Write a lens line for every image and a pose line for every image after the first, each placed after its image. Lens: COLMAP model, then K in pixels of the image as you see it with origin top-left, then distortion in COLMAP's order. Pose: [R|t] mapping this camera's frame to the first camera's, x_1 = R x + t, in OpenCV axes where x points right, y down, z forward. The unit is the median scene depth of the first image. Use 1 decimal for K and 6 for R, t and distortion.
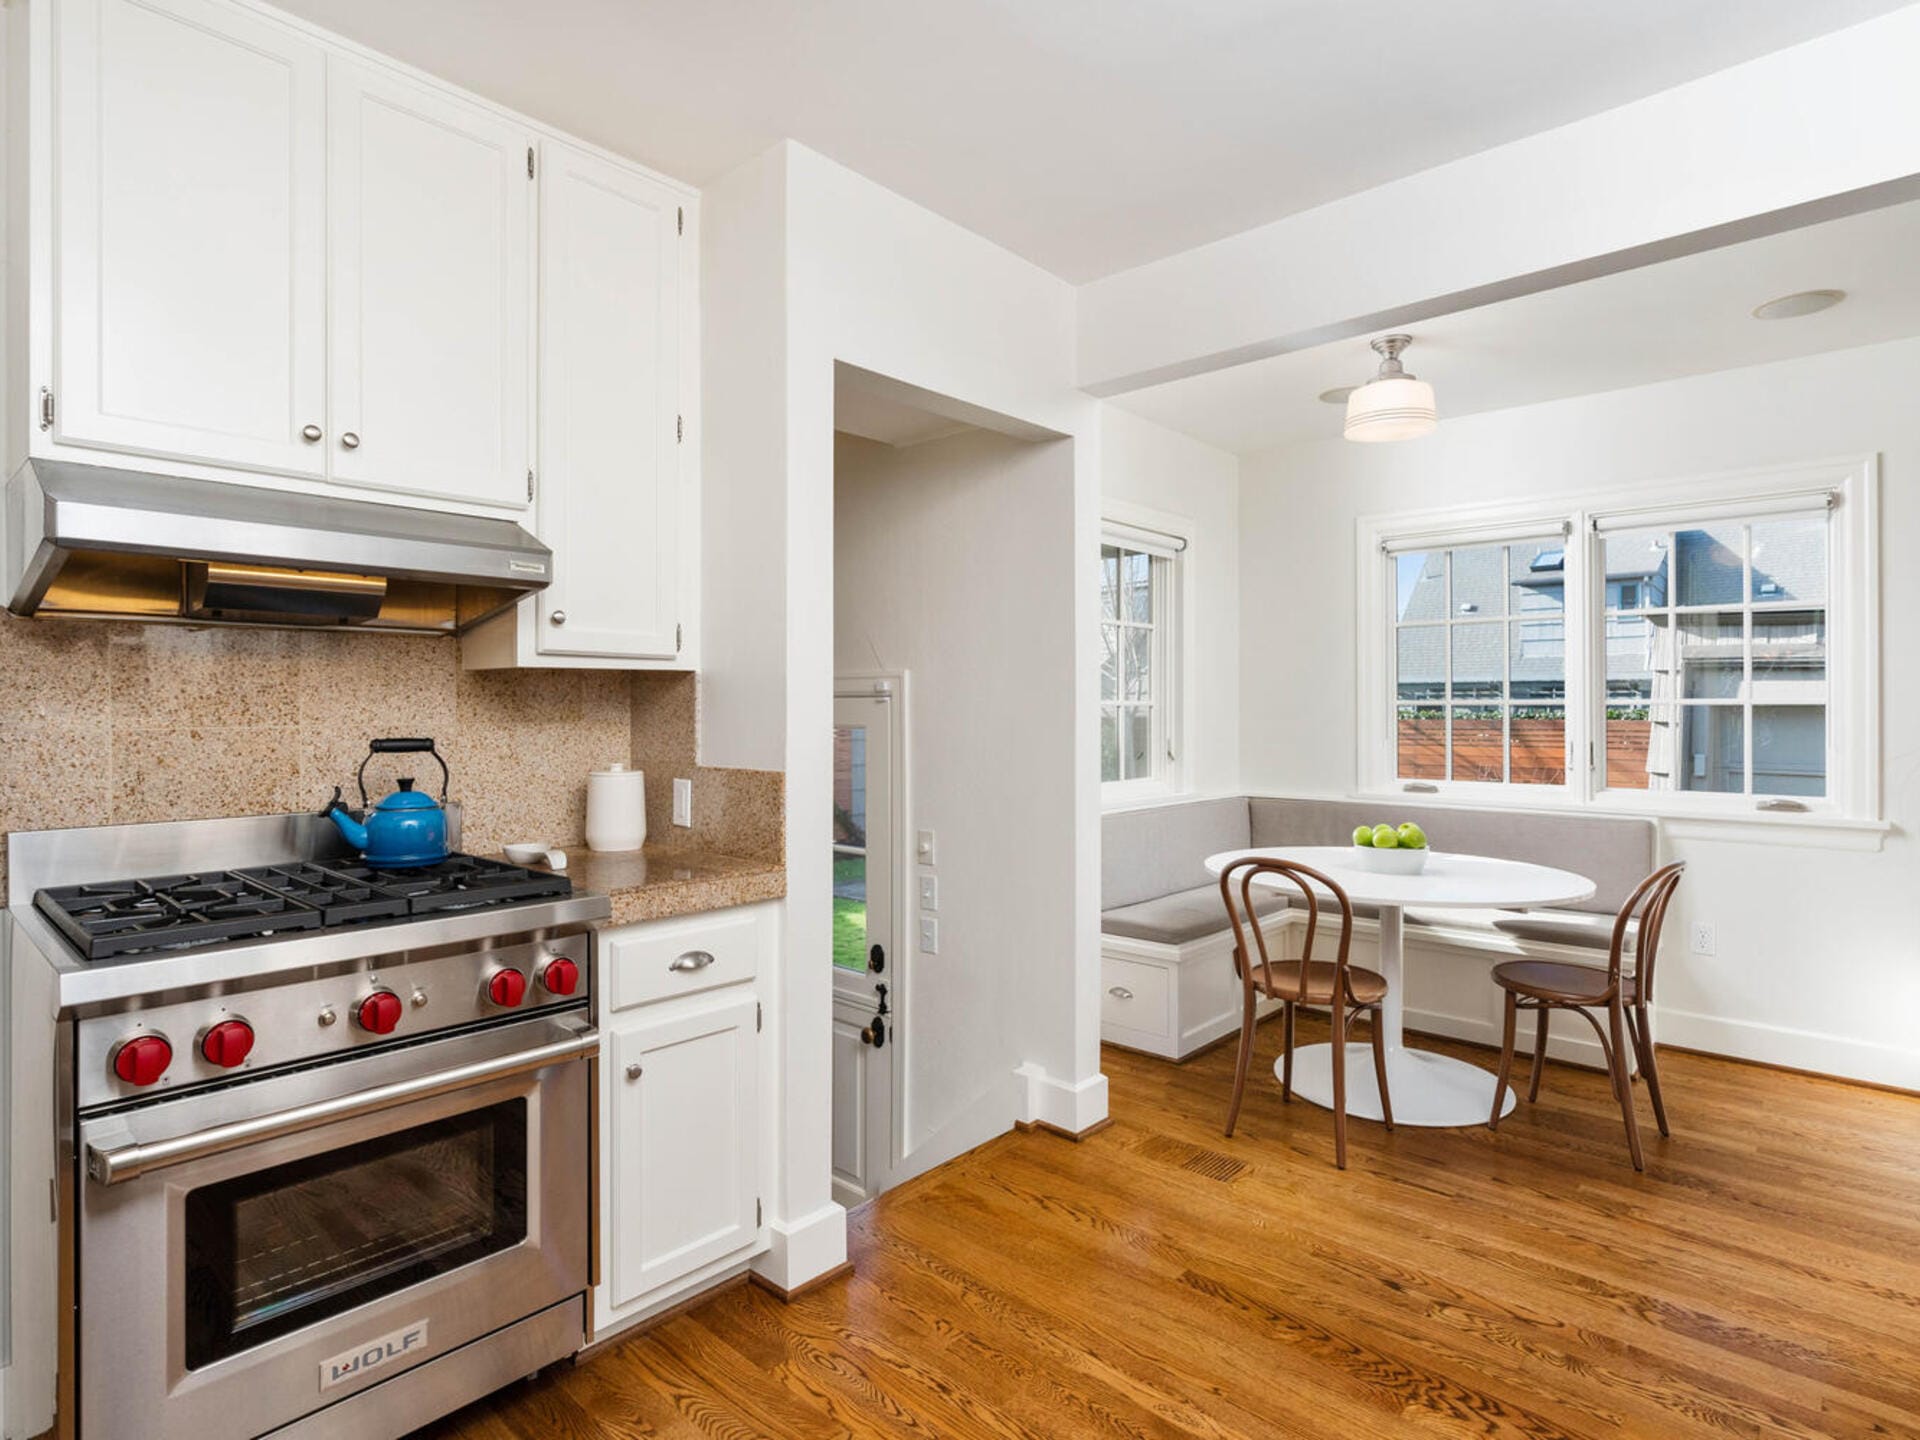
lens RADIAL K [[1015.2, 0, 957.1], [0, 1015.2, 707.0], [0, 0, 1]] dist [-0.016576, 0.007498]
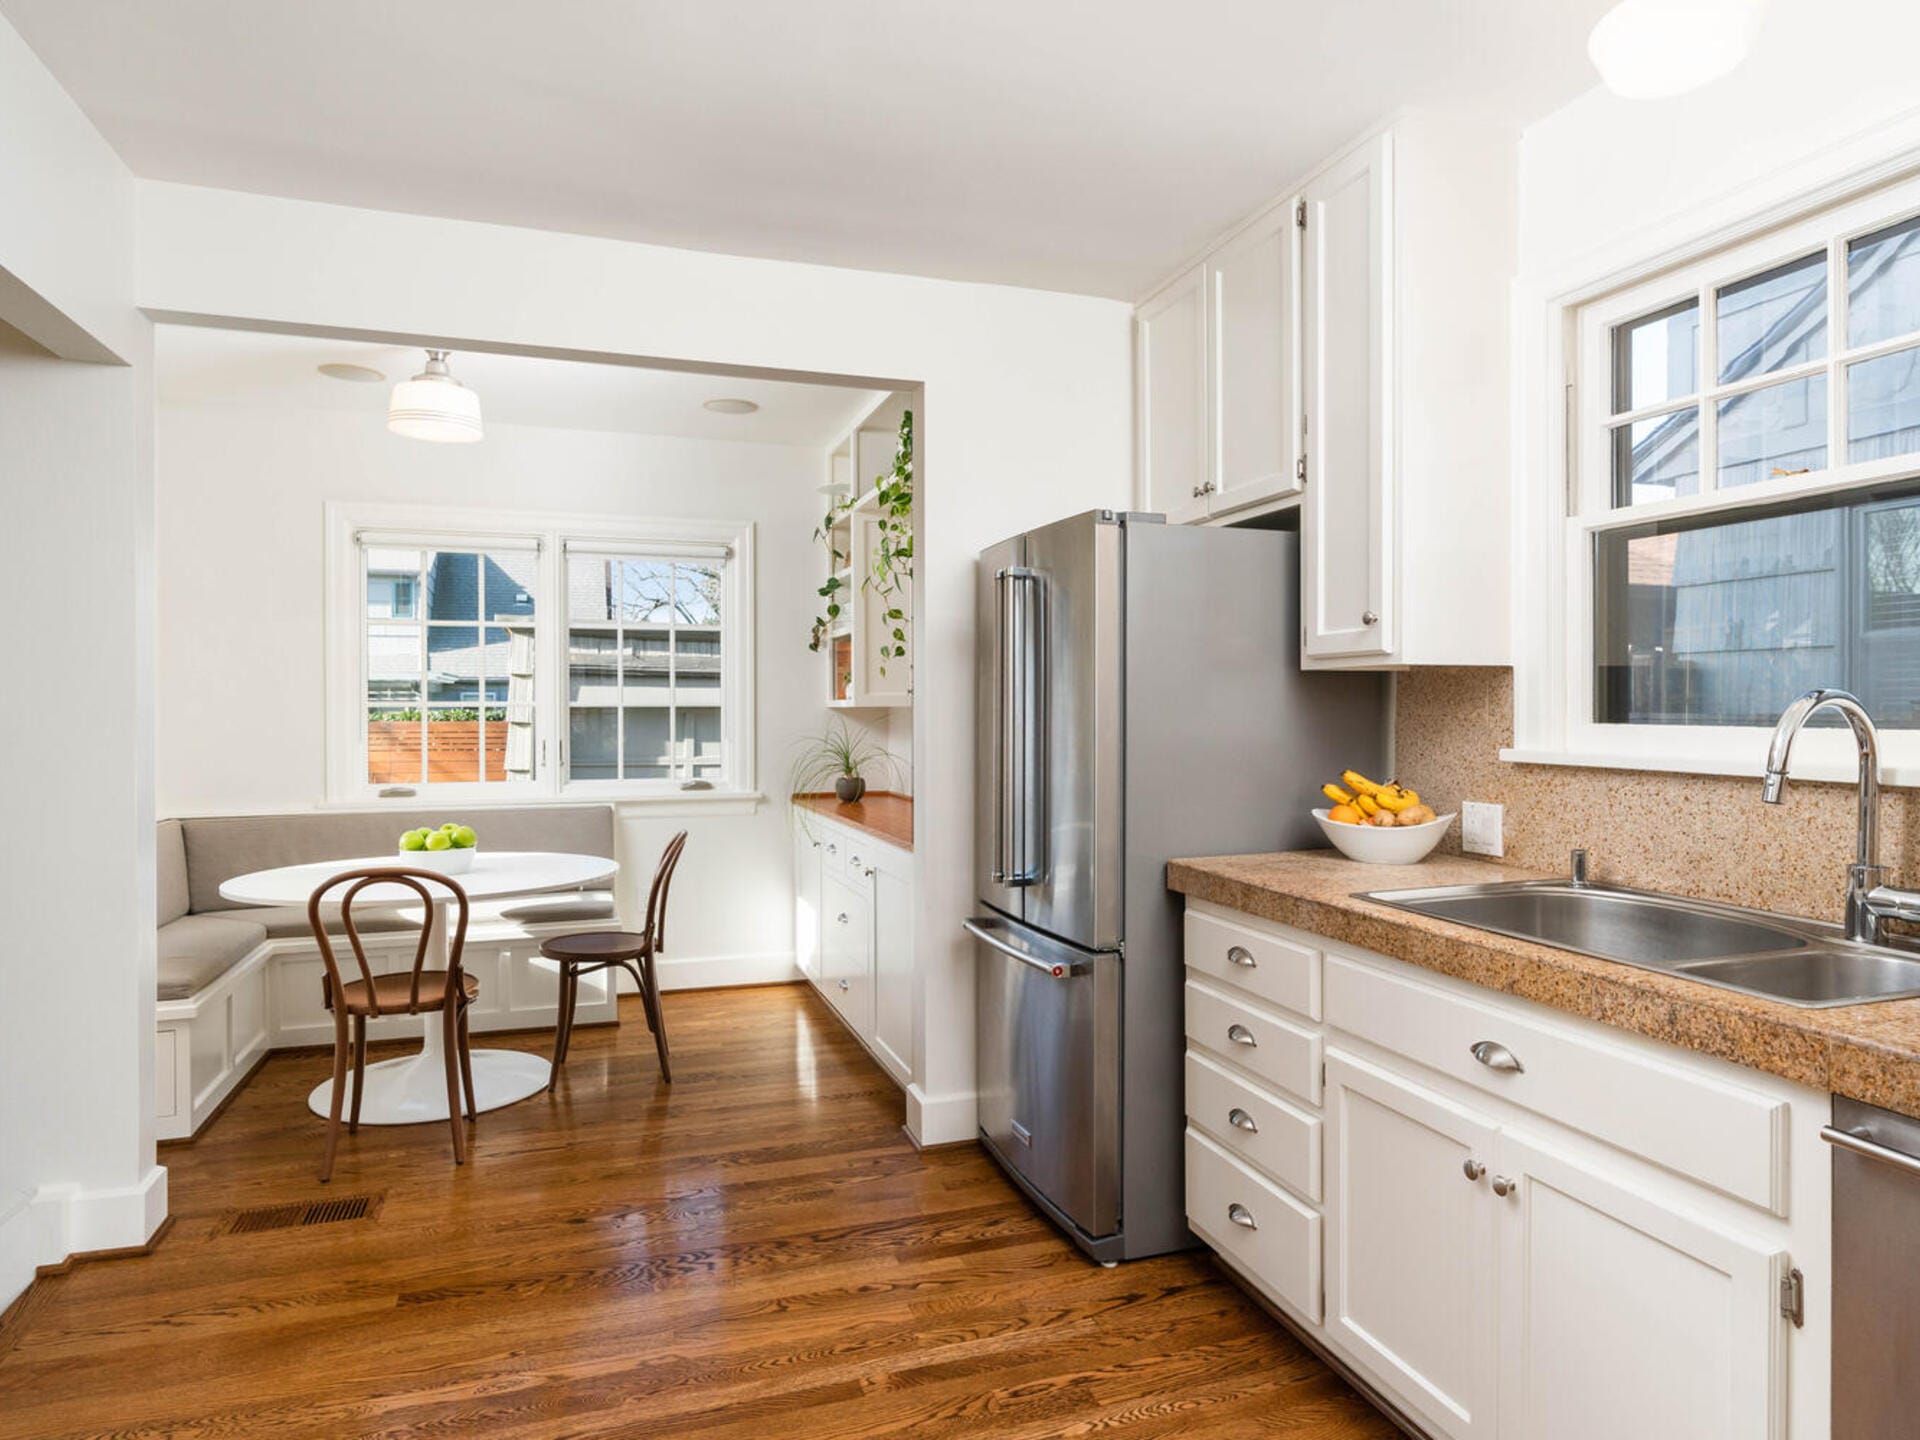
lens RADIAL K [[1148.9, 0, 956.1], [0, 1148.9, 708.0], [0, 0, 1]] dist [-0.004324, 0.000339]
pose [[0.482994, -0.001000, 0.875623, -0.311932], [0.000853, 0.999999, 0.000672, -0.001371], [-0.875623, 0.000422, 0.482995, 0.004810]]
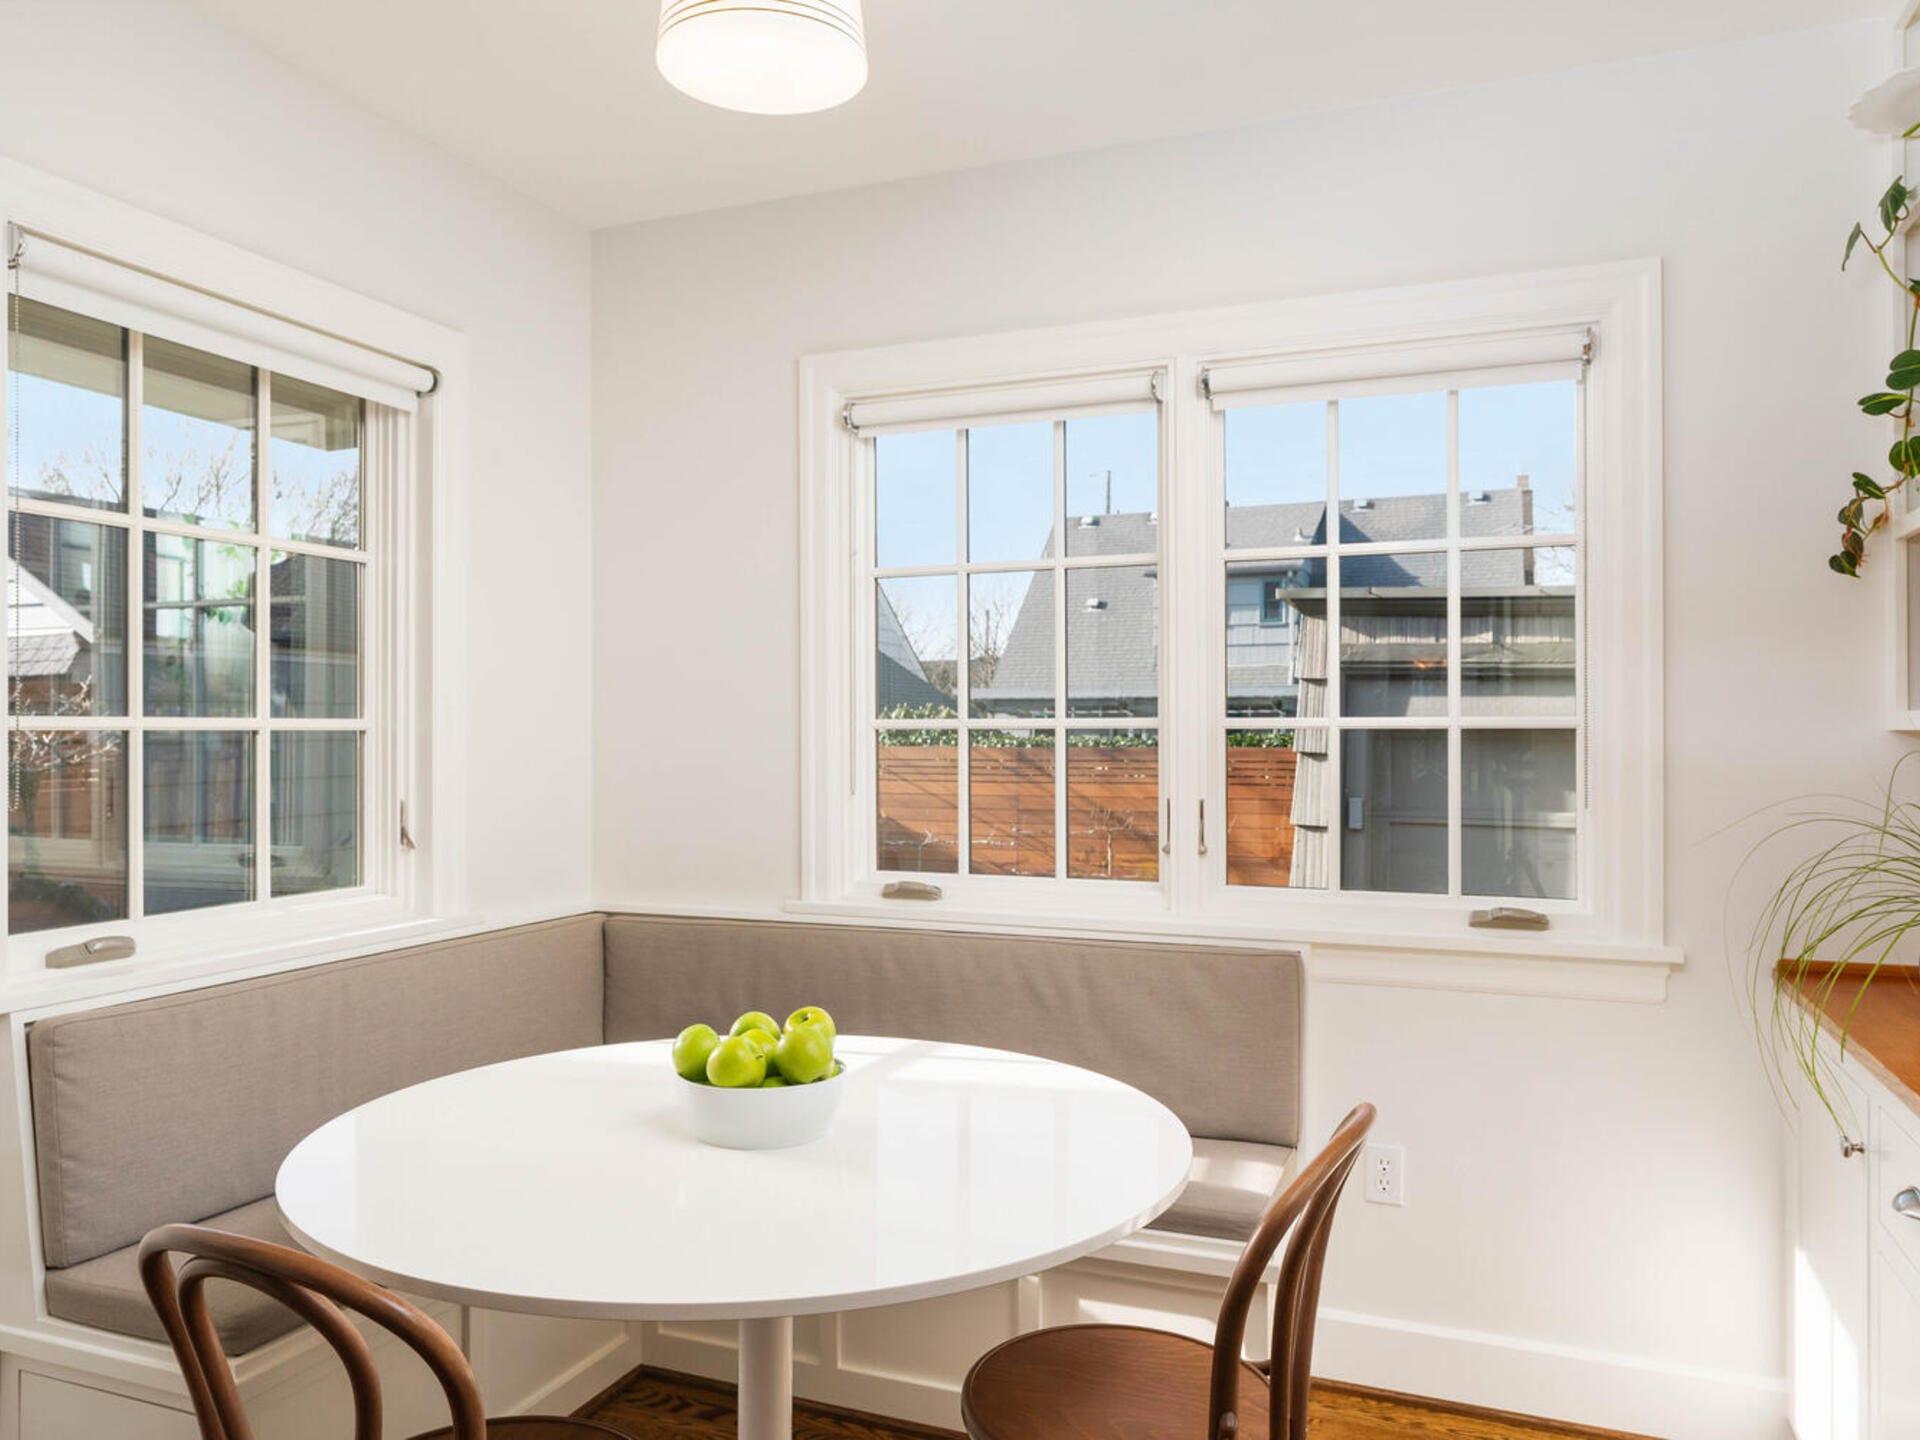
lens RADIAL K [[1350.6, 0, 957.7], [0, 1350.6, 725.2], [0, 0, 1]] dist [-0.004518, 0.002612]
pose [[0.936751, 0.001382, 0.349994, 0.306574], [-0.000206, 0.999994, -0.003398, -0.001964], [-0.349997, 0.003111, 0.936746, 0.449247]]
